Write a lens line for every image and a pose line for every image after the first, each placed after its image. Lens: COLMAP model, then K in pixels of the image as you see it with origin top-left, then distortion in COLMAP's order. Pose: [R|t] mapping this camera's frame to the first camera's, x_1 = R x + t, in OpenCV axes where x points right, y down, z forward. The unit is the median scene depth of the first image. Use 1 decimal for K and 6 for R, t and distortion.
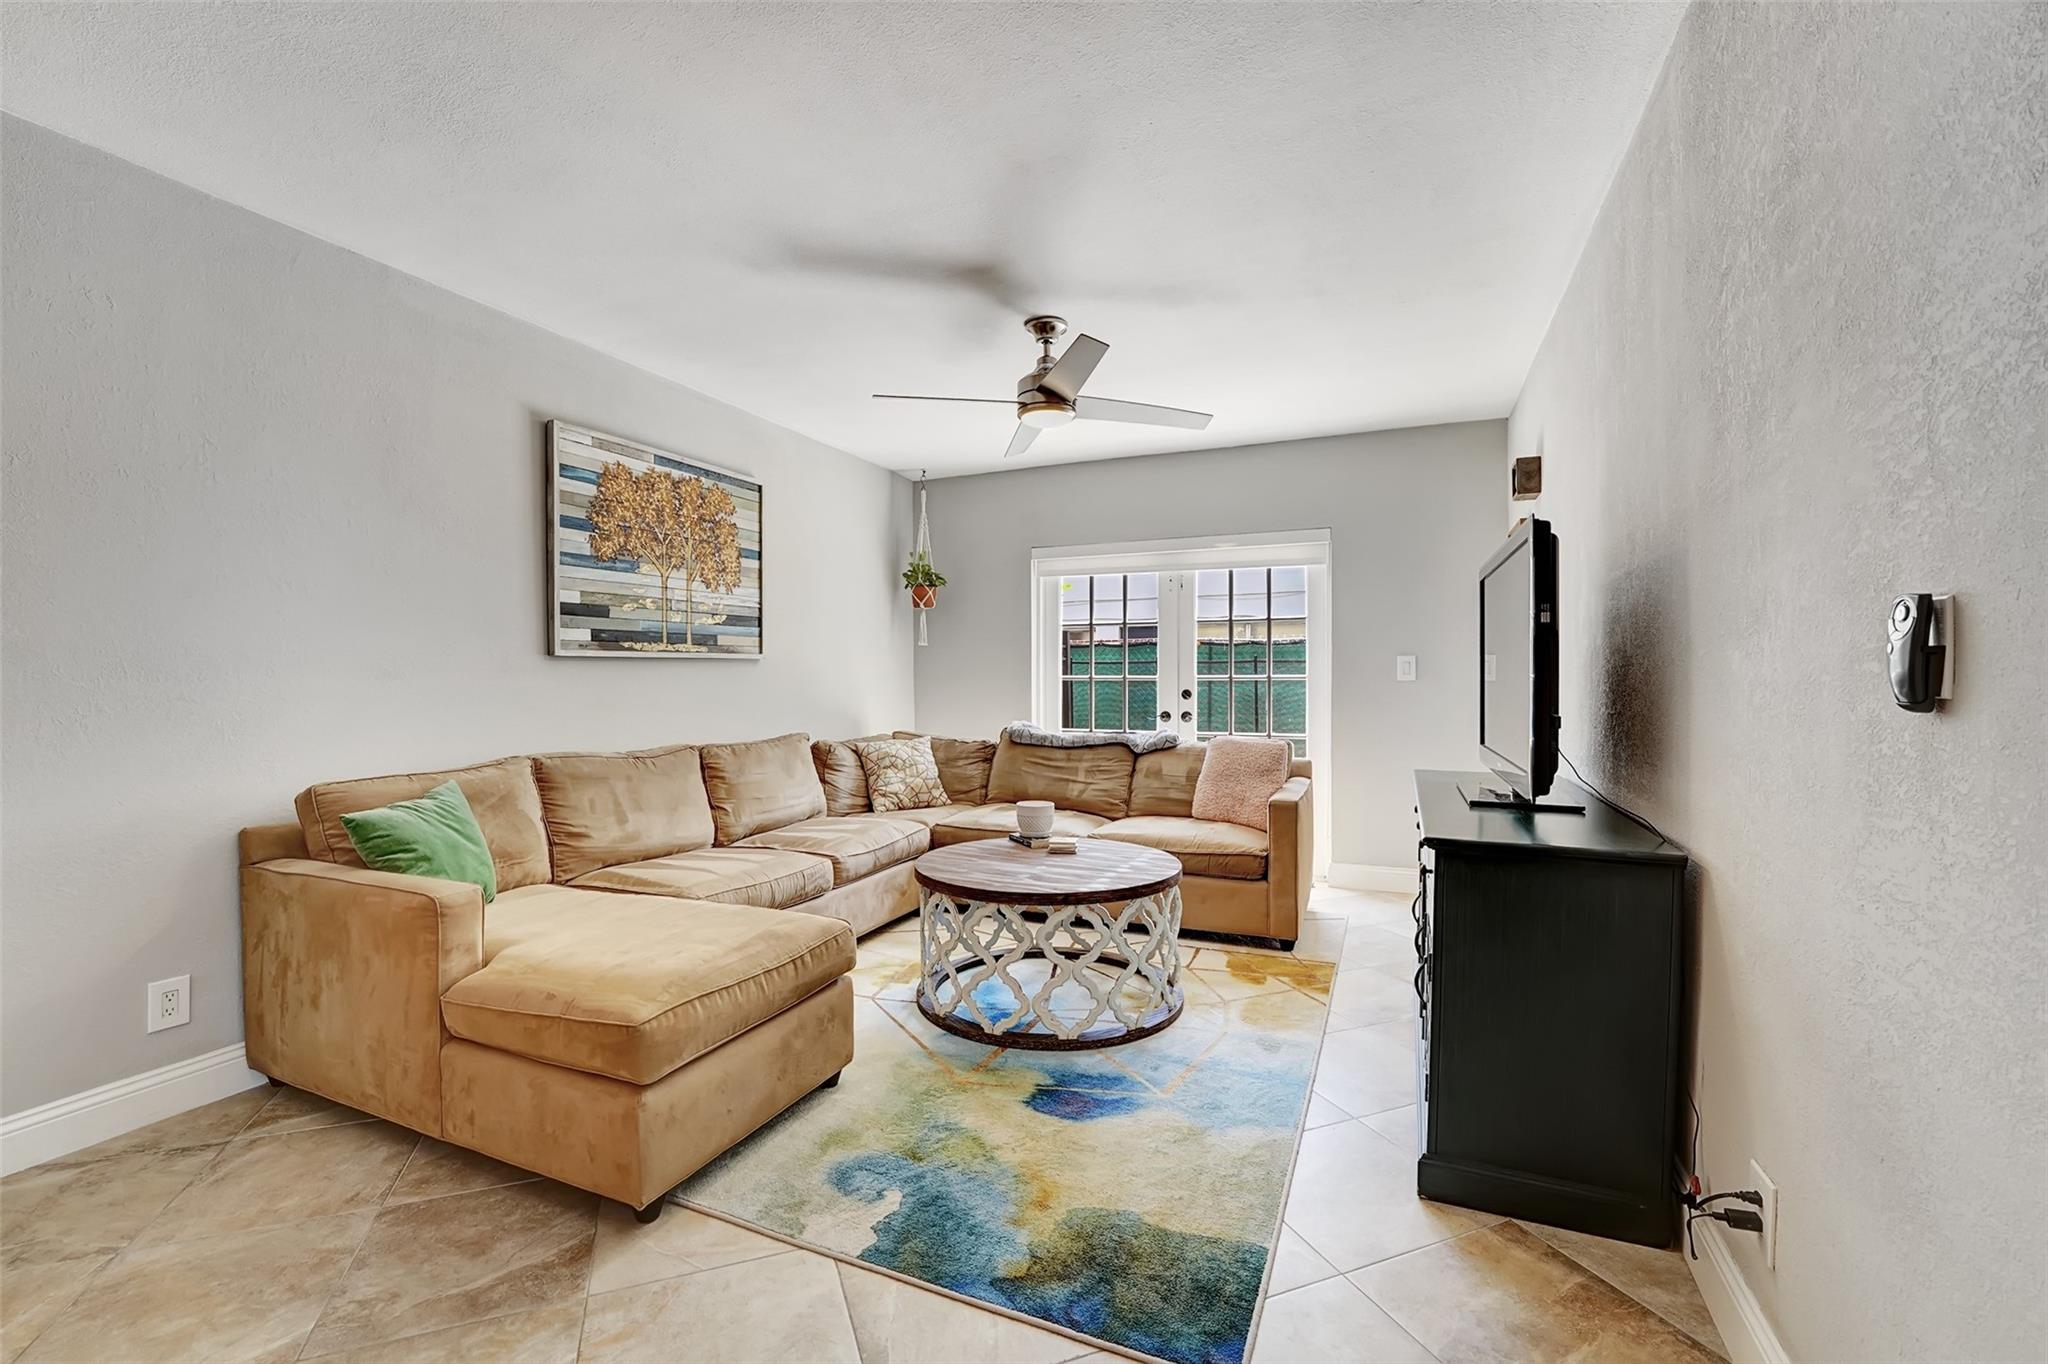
lens RADIAL K [[851.6, 0, 1010.4], [0, 851.6, 679.7], [0, 0, 1]] dist [-0.023625, 0.002464]
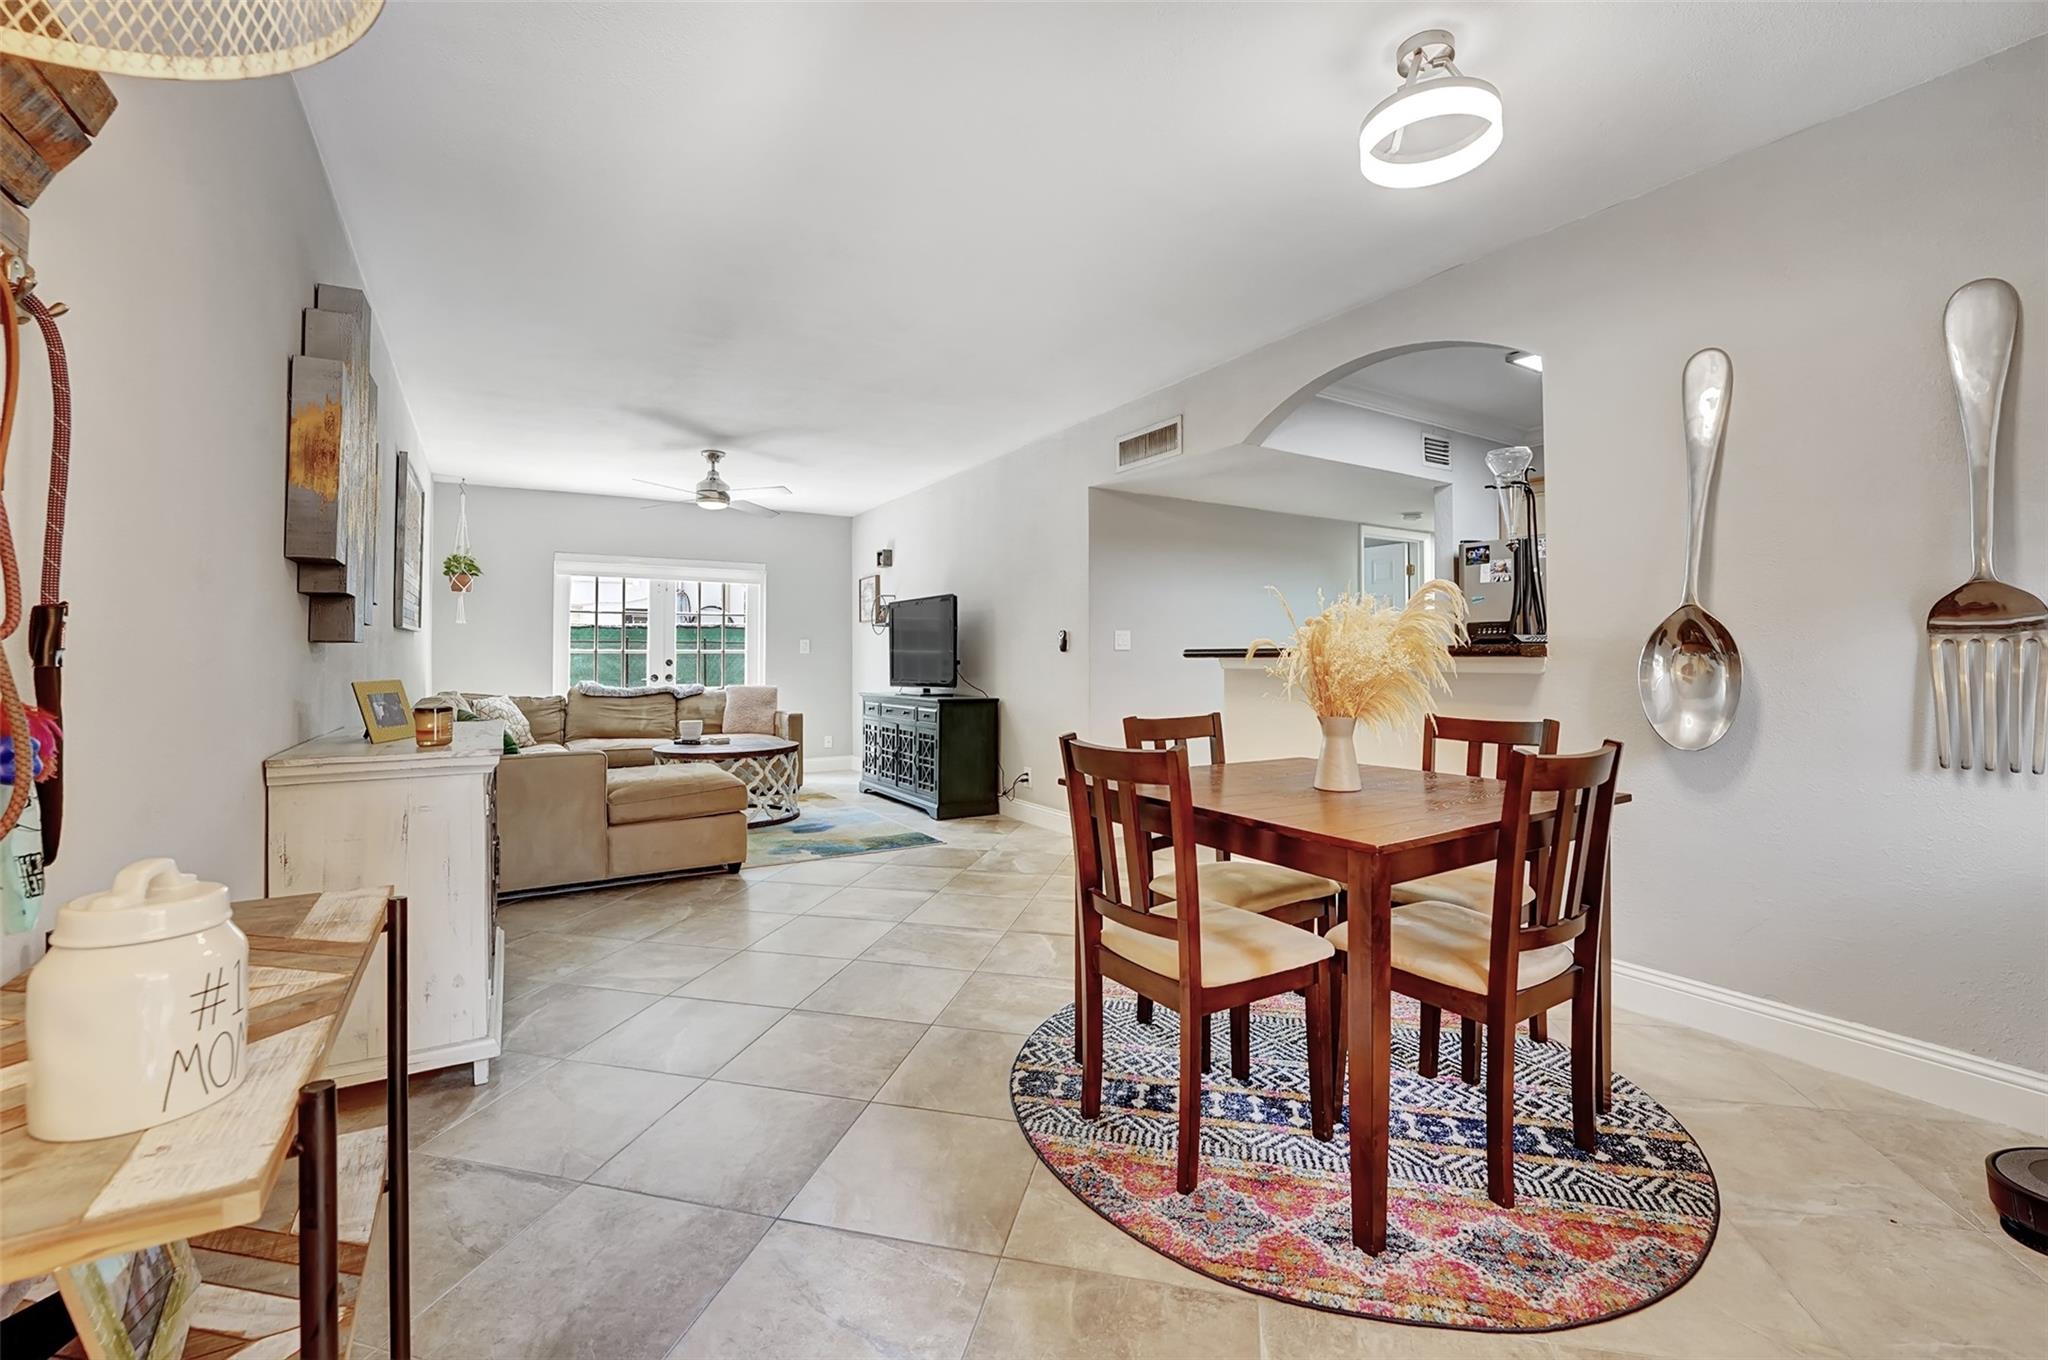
lens RADIAL K [[845.2, 0, 1034.7], [0, 845.2, 649.6], [0, 0, 1]] dist [-0.029979, 0.004088]
pose [[0.553178, 0.009344, 0.833010, -0.992320], [0.004620, 0.999887, -0.014284, 0.027286], [-0.833050, 0.011750, 0.553073, -0.522207]]
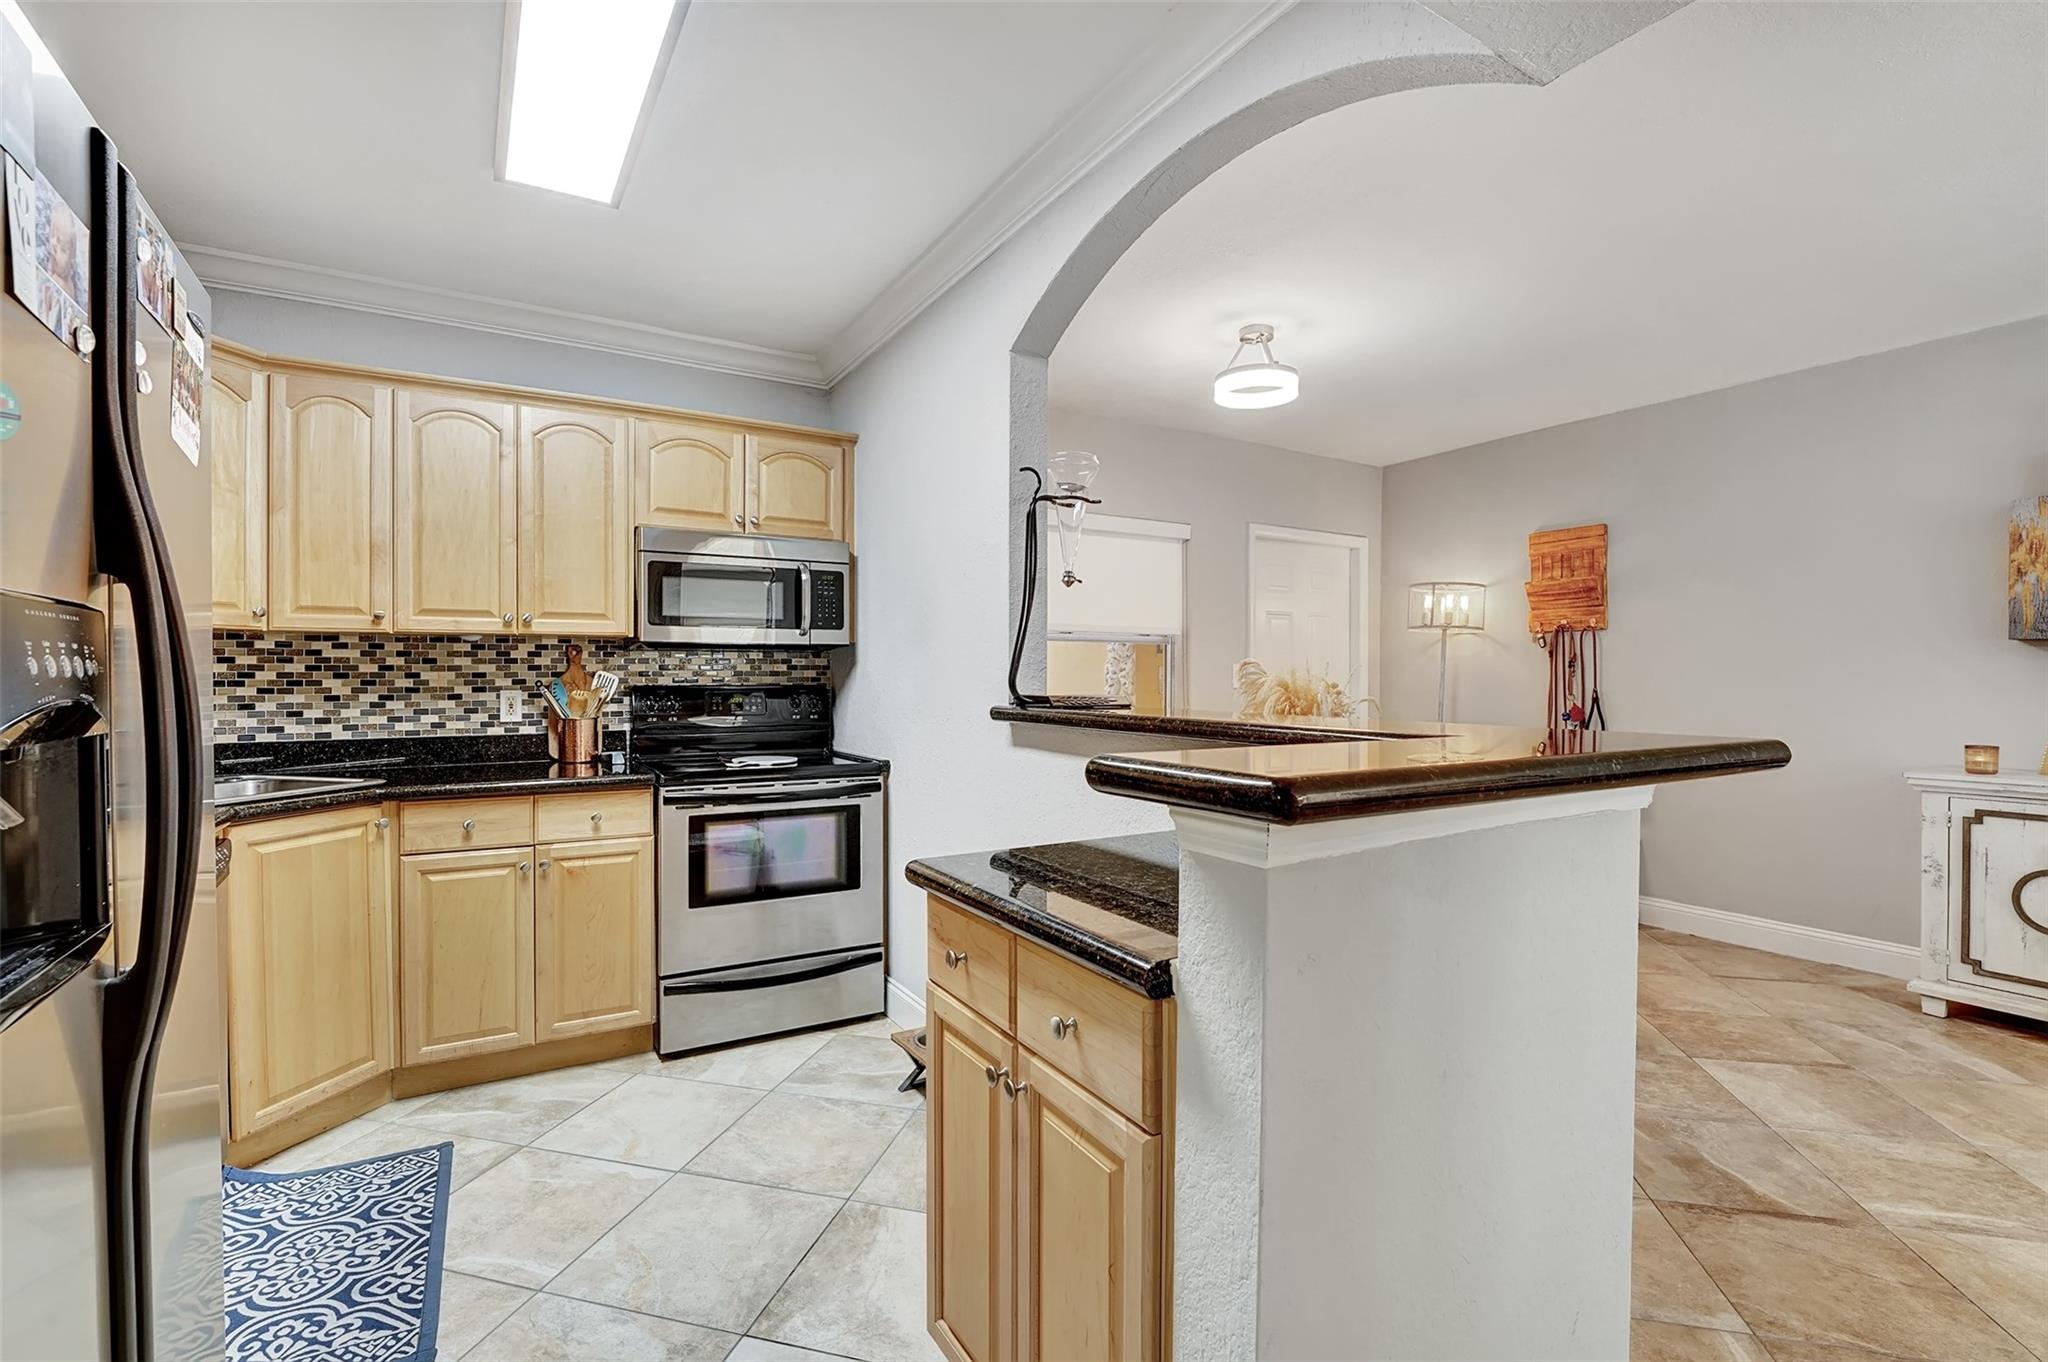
lens RADIAL K [[911.5, 0, 999.9], [0, 911.5, 676.5], [0, 0, 1]] dist [-0.017102, 0.000013]
pose [[-0.584839, 0.007818, -0.811111, 0.562250], [-0.000023, 0.999953, 0.009655, -0.016437], [0.811149, 0.005665, -0.584812, -0.089716]]
